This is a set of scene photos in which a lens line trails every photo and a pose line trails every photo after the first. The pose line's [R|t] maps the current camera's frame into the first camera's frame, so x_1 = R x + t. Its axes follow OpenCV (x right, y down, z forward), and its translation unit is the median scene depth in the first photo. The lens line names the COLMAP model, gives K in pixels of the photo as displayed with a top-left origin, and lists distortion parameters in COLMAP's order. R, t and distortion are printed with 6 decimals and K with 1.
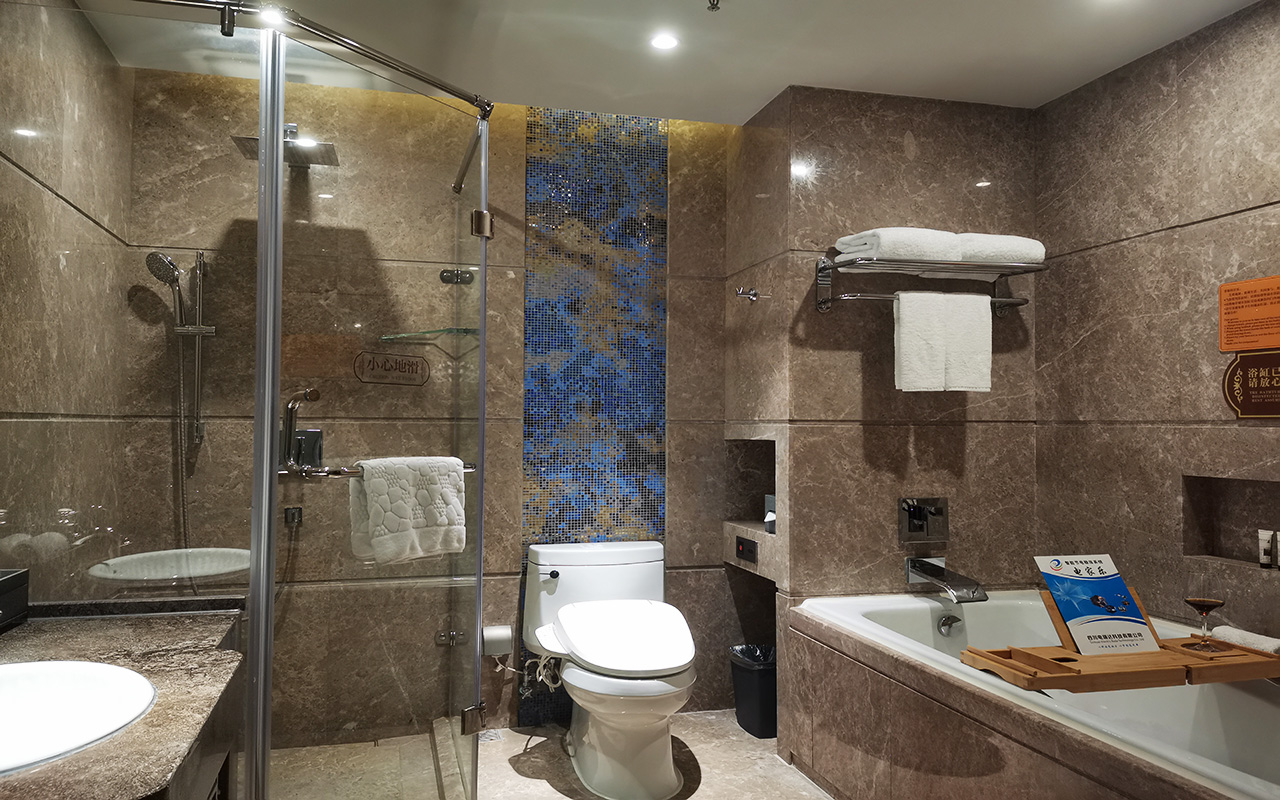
lens RADIAL K [[958.2, 0, 657.4], [0, 958.2, 428.3], [0, 0, 1]] dist [0.126655, -0.174251]
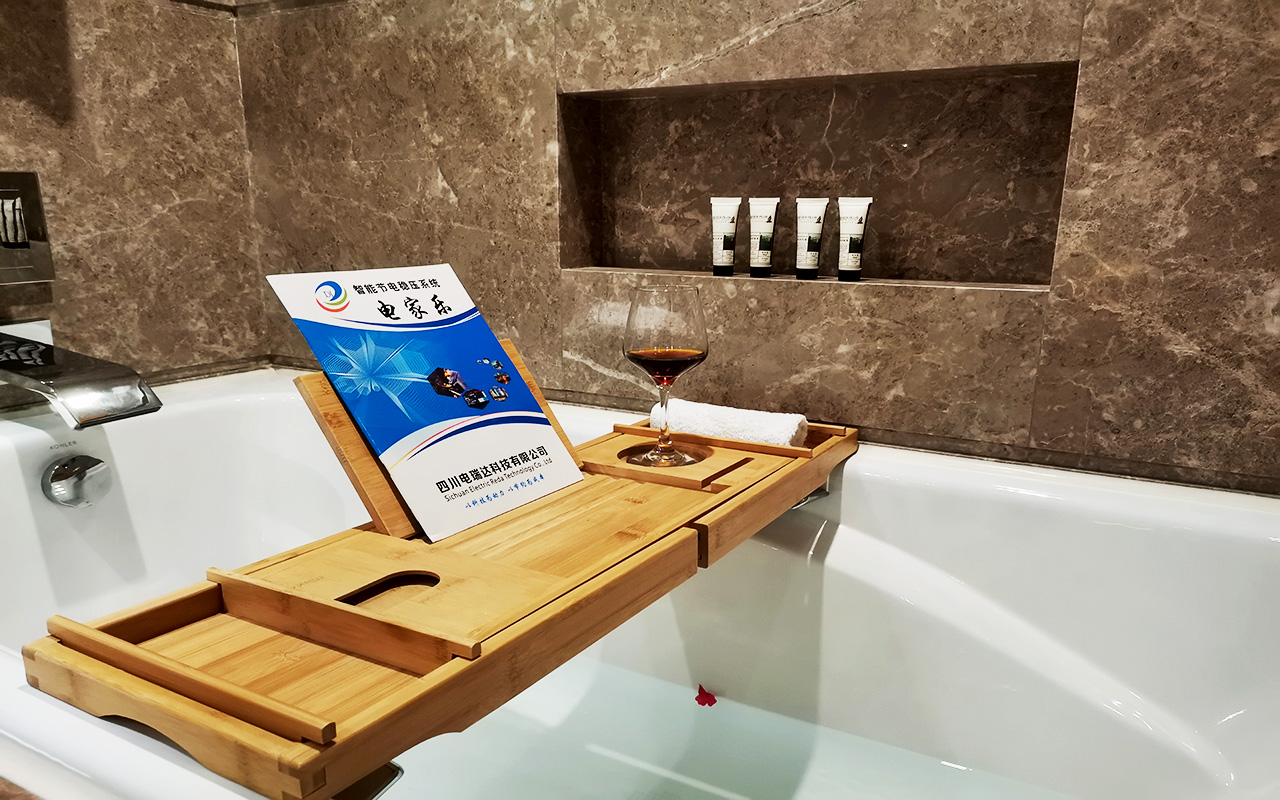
lens RADIAL K [[958.2, 0, 657.4], [0, 958.2, 428.3], [0, 0, 1]] dist [0.126655, -0.174251]
pose [[0.720494, -0.157803, 0.675268, 0.224795], [-0.000525, 0.973640, 0.228089, 0.095978], [-0.693461, -0.164691, 0.701419, 0.599315]]
